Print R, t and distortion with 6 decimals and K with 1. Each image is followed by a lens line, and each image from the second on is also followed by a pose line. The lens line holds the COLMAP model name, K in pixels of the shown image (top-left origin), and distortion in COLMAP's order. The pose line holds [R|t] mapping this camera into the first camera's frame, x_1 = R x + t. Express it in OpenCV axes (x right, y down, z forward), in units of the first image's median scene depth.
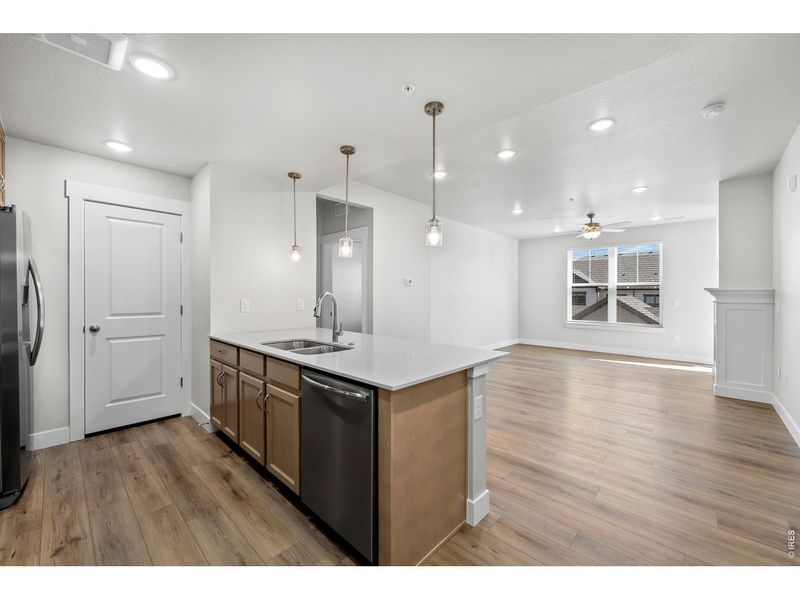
lens RADIAL K [[324.0, 0, 396.3], [0, 324.0, 301.4], [0, 0, 1]] dist [0.000684, -0.000159]
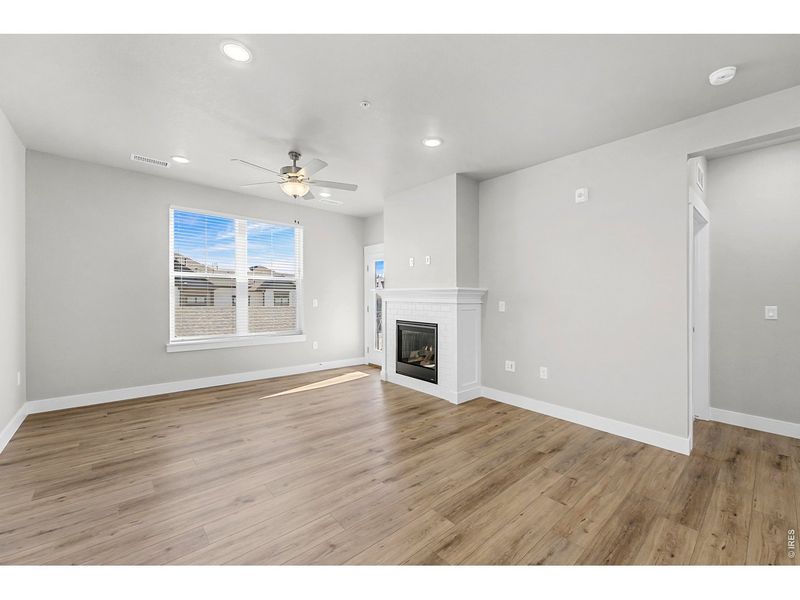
lens RADIAL K [[326.6, 0, 404.5], [0, 326.6, 294.6], [0, 0, 1]] dist [-0.000906, -0.000360]
pose [[0.081631, -0.001262, 0.996662, 0.033190], [0.008754, 0.999962, 0.000549, -0.013634], [-0.996624, 0.008680, 0.081639, 0.655266]]
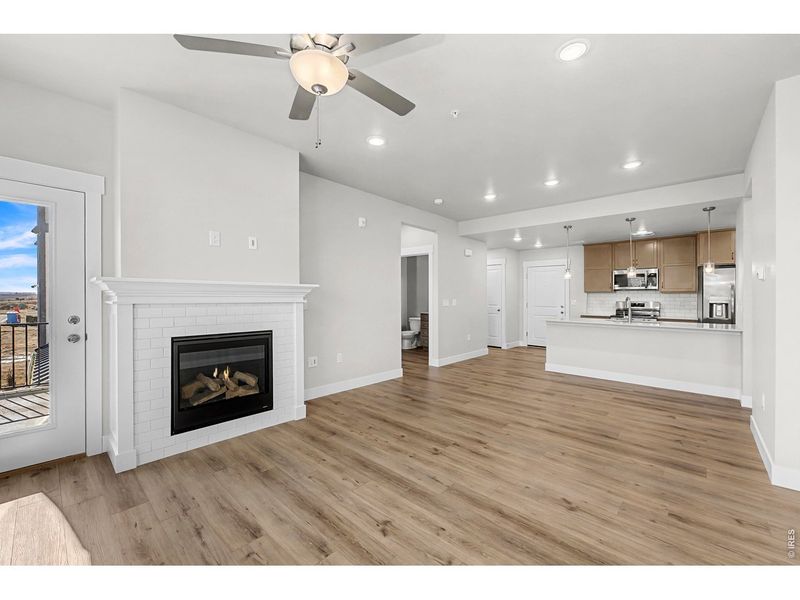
lens RADIAL K [[326.6, 0, 404.5], [0, 326.6, 294.6], [0, 0, 1]] dist [-0.000906, -0.000360]
pose [[-0.999537, -0.018126, -0.024457, 0.464616], [-0.018414, 0.999763, 0.011628, -0.017450], [0.024240, 0.012073, -0.999633, 1.103723]]
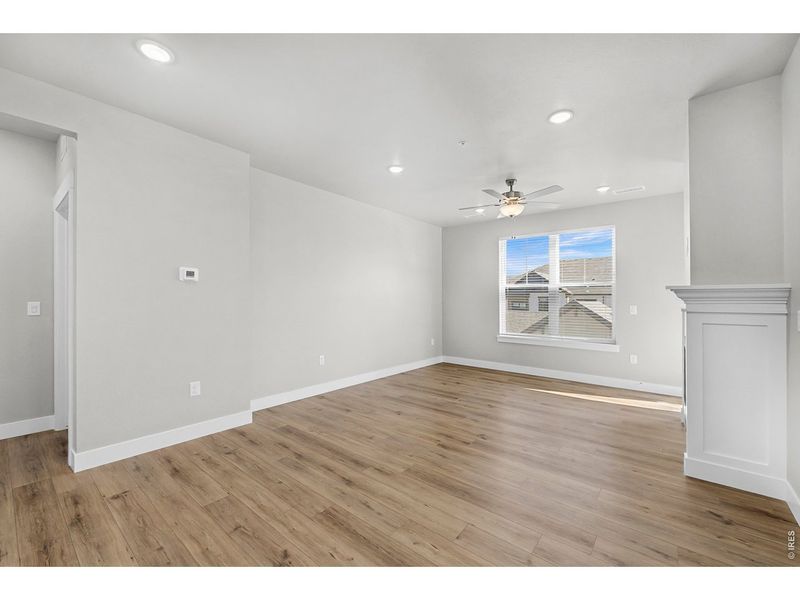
lens RADIAL K [[331.7, 0, 398.7], [0, 331.7, 299.6], [0, 0, 1]] dist [-0.001885, -0.000185]
pose [[0.996818, -0.002158, 0.079685, 0.268029], [0.003892, 0.999759, -0.021614, -0.003128], [-0.079619, 0.021855, 0.996586, 0.285789]]
